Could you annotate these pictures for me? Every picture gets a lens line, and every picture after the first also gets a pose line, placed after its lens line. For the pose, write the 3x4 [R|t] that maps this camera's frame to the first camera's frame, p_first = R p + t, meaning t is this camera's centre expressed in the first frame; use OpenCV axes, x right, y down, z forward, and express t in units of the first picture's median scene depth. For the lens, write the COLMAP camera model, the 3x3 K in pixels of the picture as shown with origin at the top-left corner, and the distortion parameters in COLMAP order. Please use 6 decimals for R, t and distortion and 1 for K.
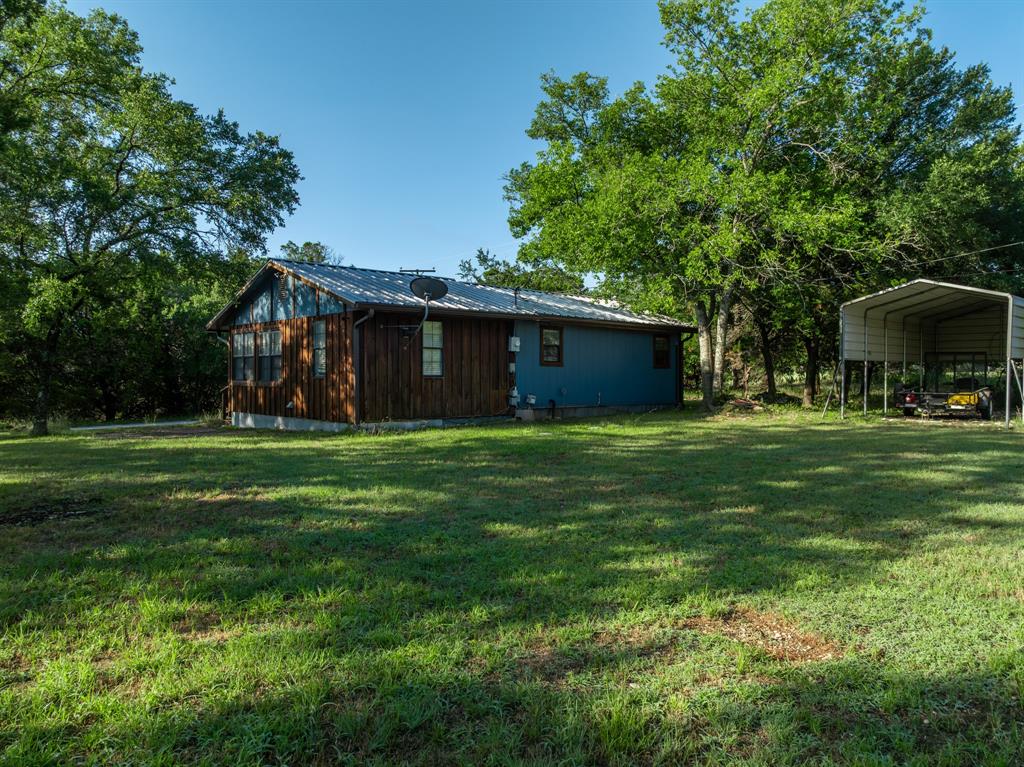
lens RADIAL K [[725.1, 0, 511.1], [0, 725.1, 384.5], [0, 0, 1]] dist [-0.037649, 0.025461]
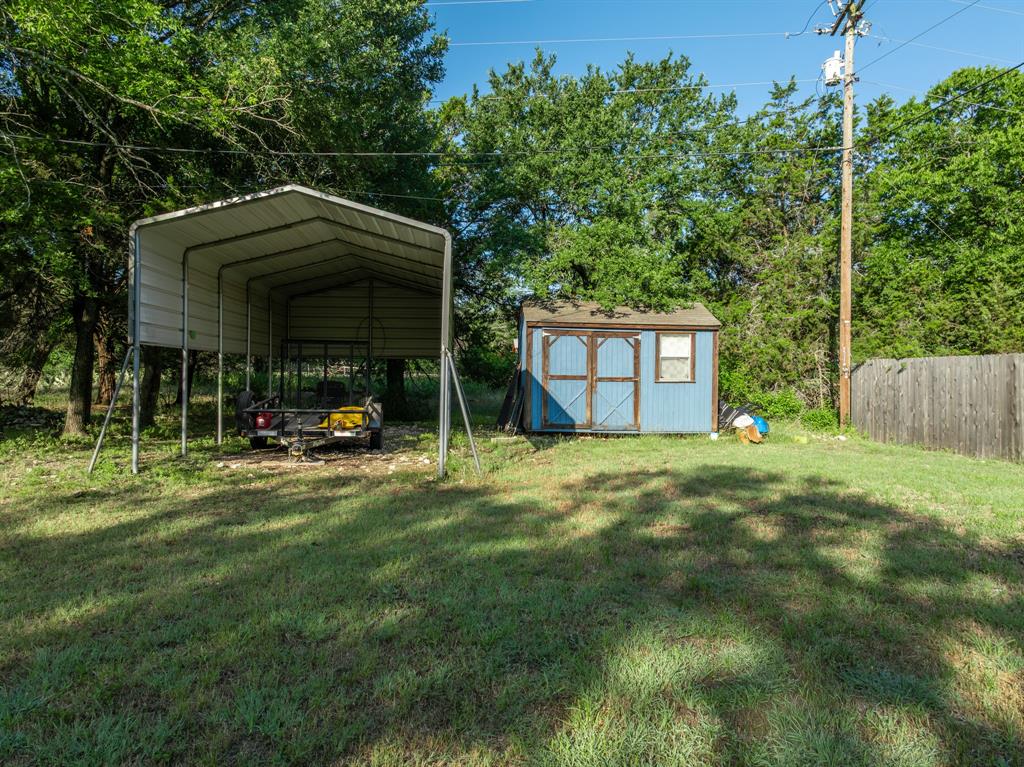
lens RADIAL K [[725.1, 0, 513.8], [0, 725.1, 376.6], [0, 0, 1]] dist [-0.037649, 0.025461]
pose [[0.632095, 0.003437, 0.774883, 0.391368], [0.003943, 0.999963, -0.007652, -0.013484], [-0.774881, 0.007893, 0.632058, 0.794041]]
